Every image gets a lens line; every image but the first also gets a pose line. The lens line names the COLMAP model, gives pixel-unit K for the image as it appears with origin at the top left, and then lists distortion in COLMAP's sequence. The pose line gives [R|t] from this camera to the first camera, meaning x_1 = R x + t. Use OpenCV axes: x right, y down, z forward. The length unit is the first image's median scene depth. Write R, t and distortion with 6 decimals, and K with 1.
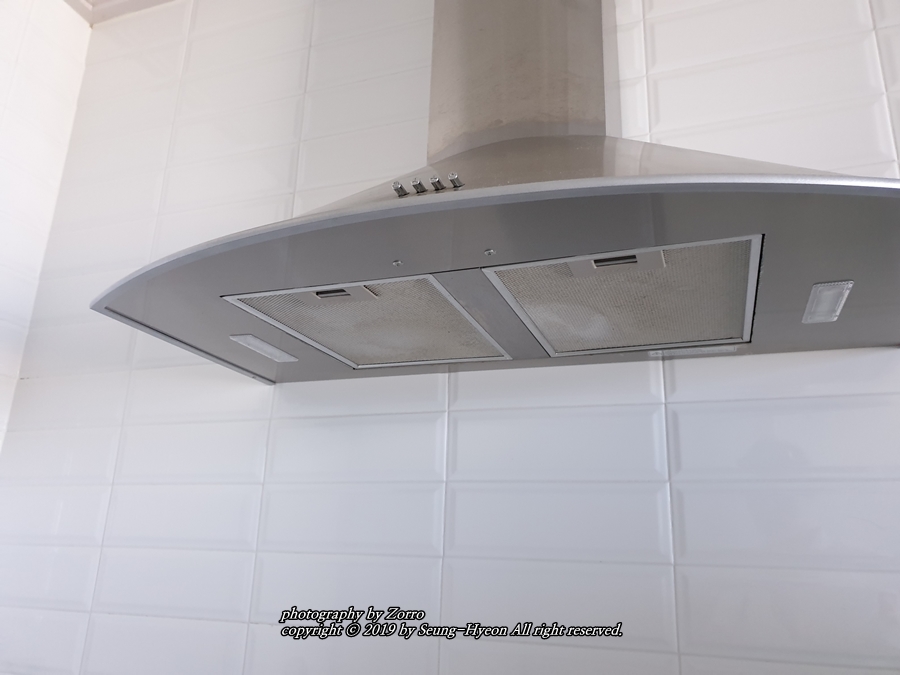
lens RADIAL K [[711.2, 0, 454.0], [0, 711.2, 332.2], [0, 0, 1]] dist [0.004300, 0.061695]
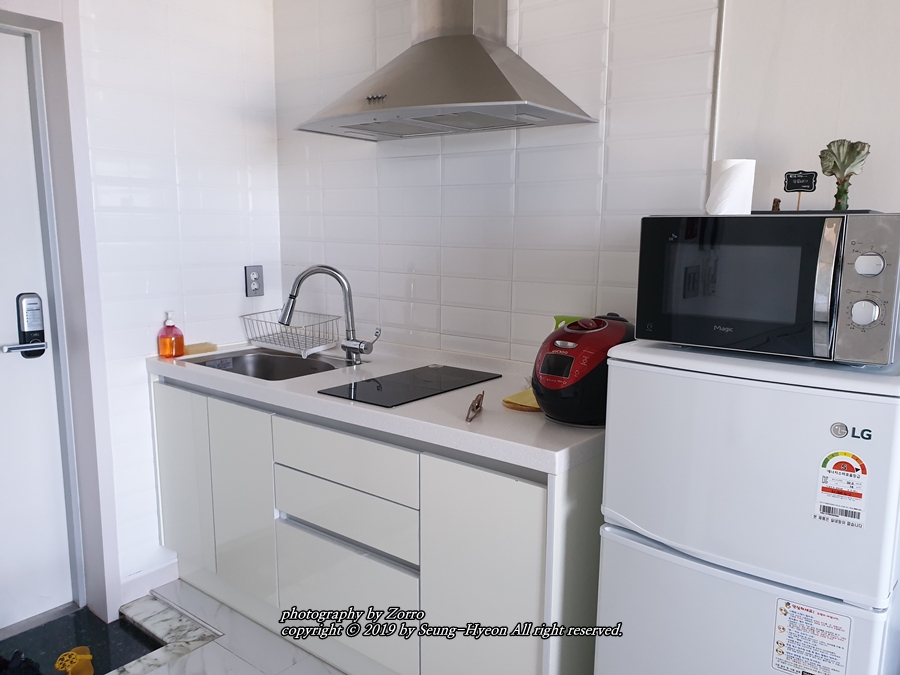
lens RADIAL K [[711.2, 0, 454.0], [0, 711.2, 332.2], [0, 0, 1]] dist [0.004300, 0.061695]
pose [[0.944983, 0.029131, -0.325819, 0.655379], [0.115293, 0.902452, 0.415075, -0.260785], [0.306128, -0.429803, 0.849444, -0.971968]]
